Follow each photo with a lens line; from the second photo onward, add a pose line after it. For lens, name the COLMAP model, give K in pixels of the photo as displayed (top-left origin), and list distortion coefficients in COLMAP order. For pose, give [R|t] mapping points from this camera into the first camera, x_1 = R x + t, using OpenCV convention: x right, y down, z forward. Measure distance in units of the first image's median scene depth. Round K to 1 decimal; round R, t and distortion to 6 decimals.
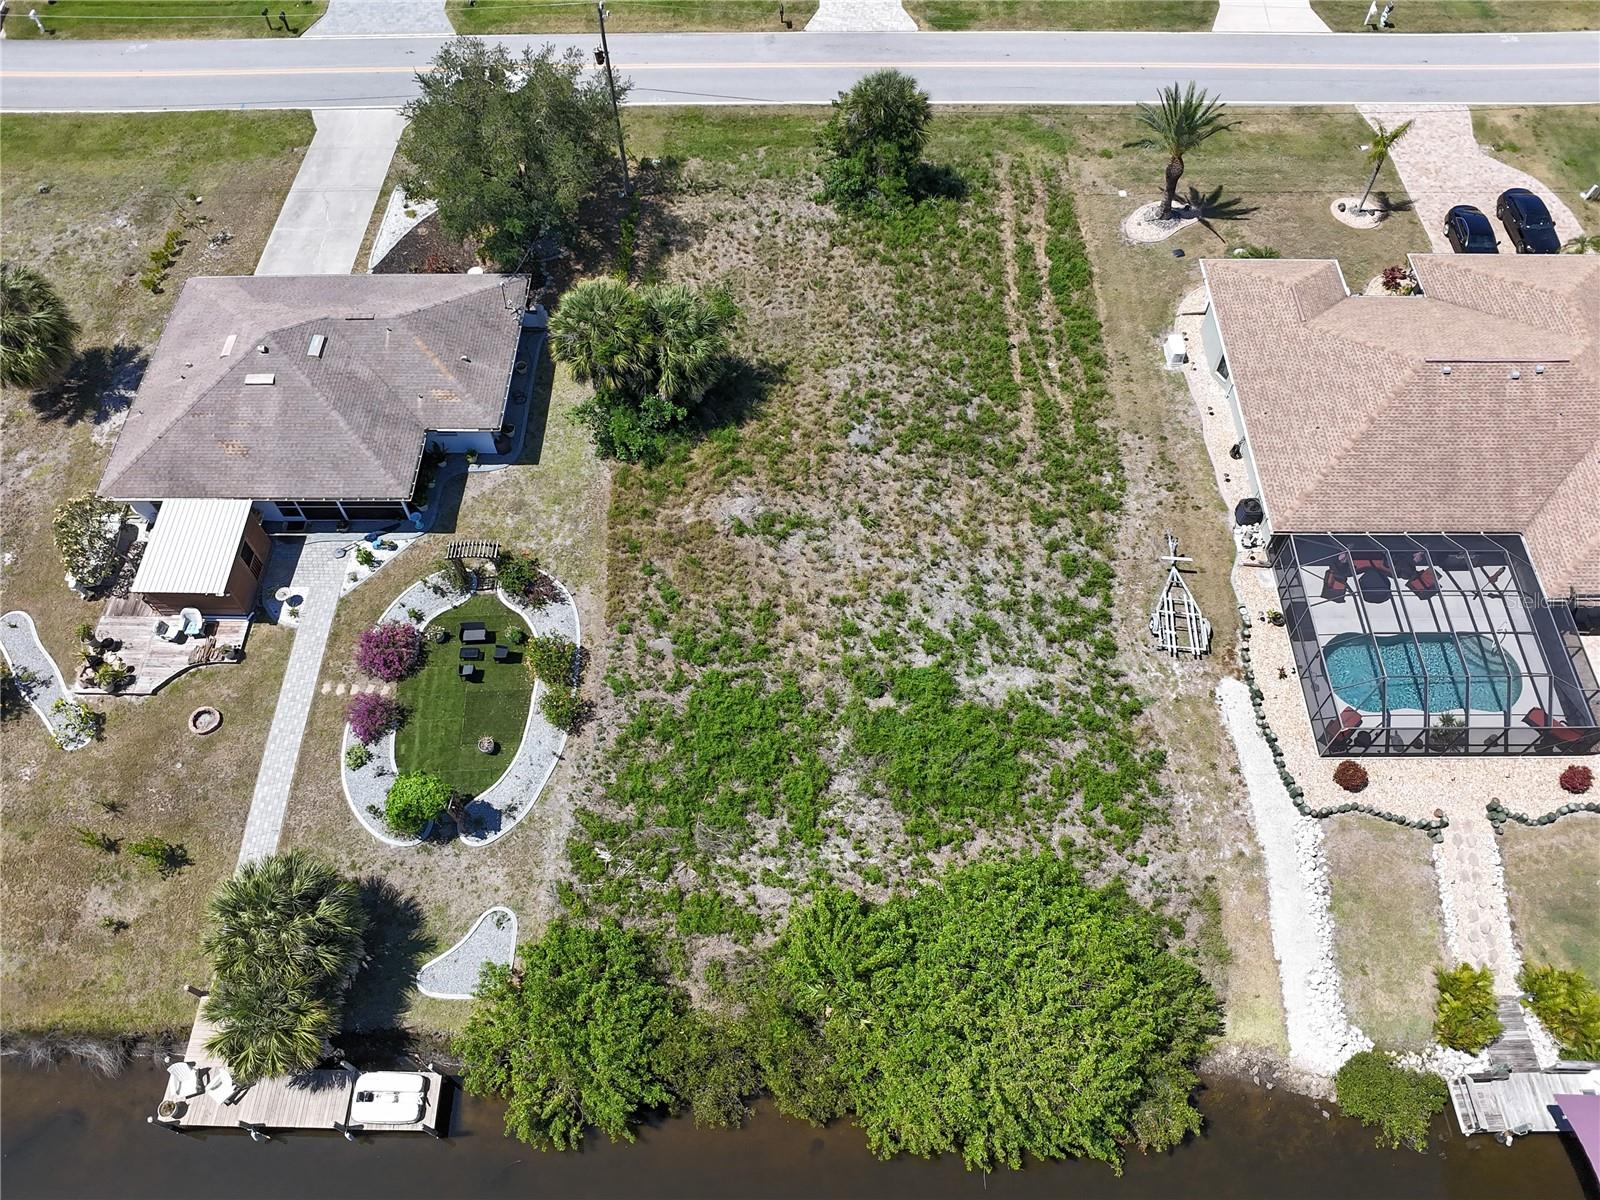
lens RADIAL K [[1179.6, 0, 802.4], [0, 1179.6, 602.1], [0, 0, 1]] dist [-0.027352, -0.013086]
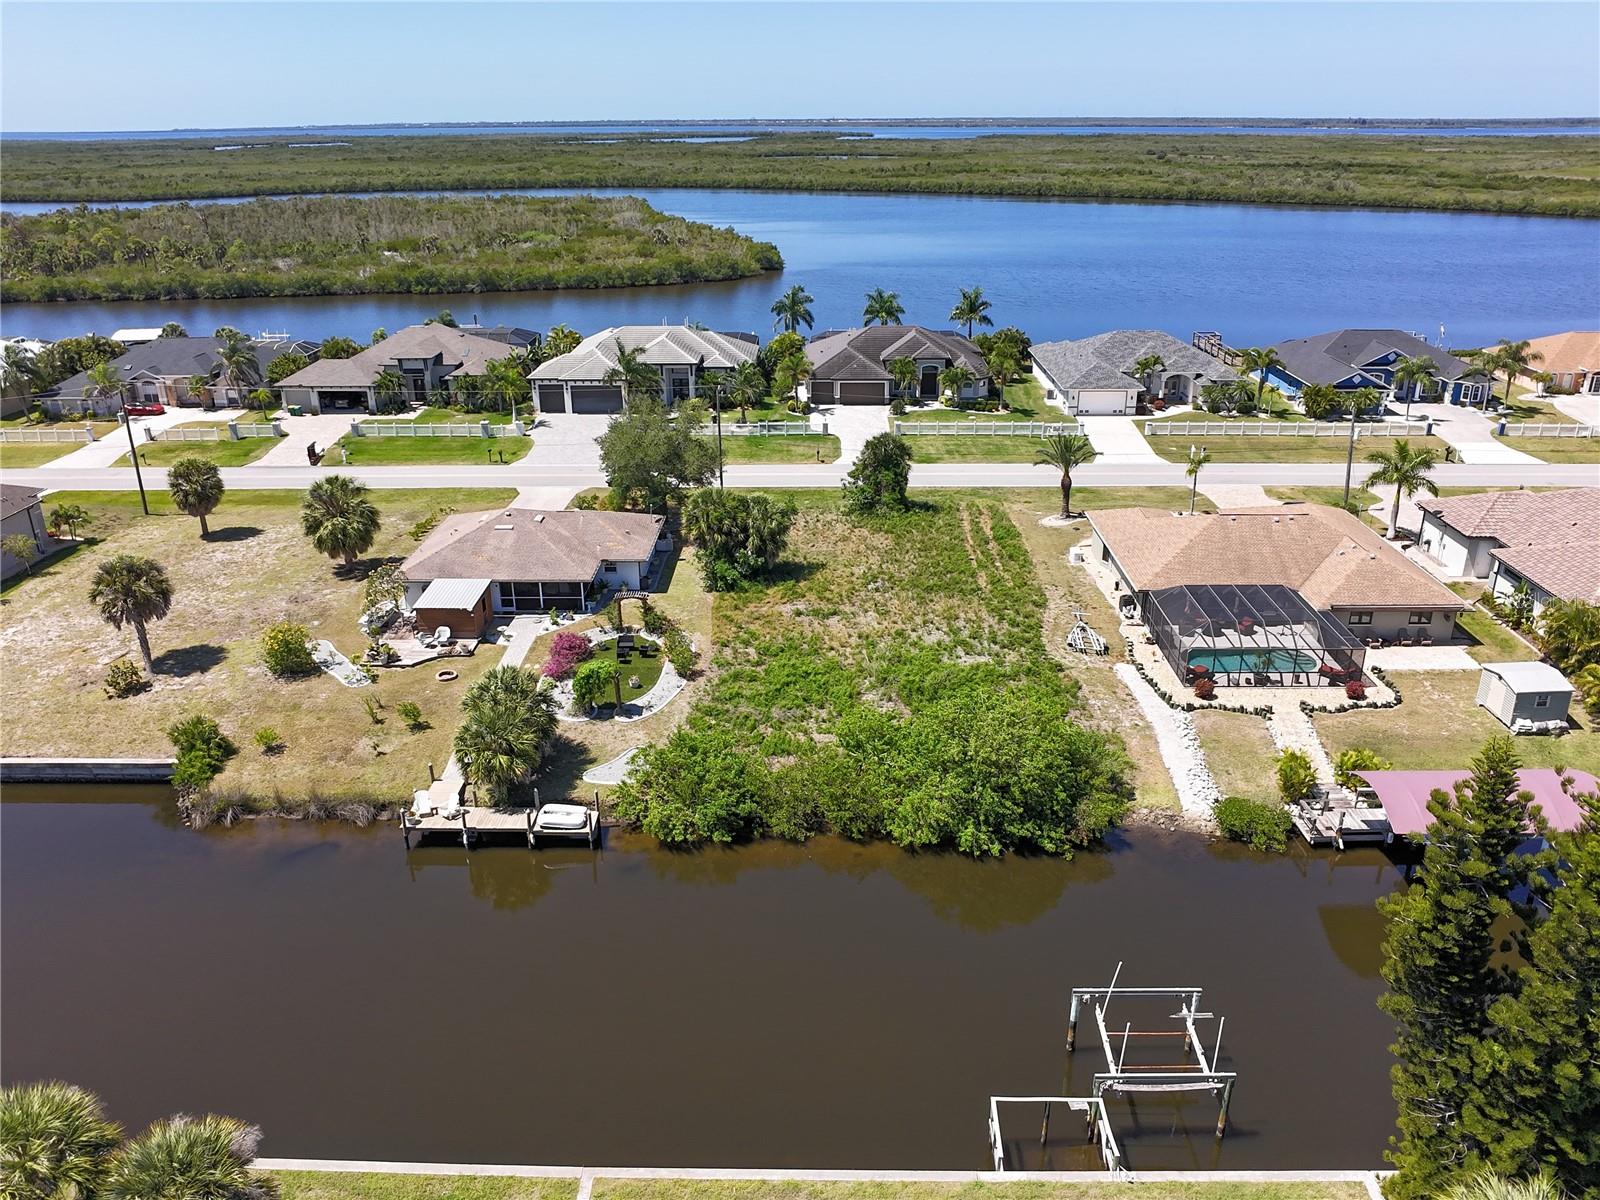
lens RADIAL K [[1179.6, 0, 802.4], [0, 1179.6, 602.1], [0, 0, 1]] dist [-0.027352, -0.013086]
pose [[0.999952, 0.005384, -0.008194, -0.036555], [-0.009091, 0.822252, -0.569051, 0.842543], [0.003674, 0.569098, 0.822261, -0.289274]]
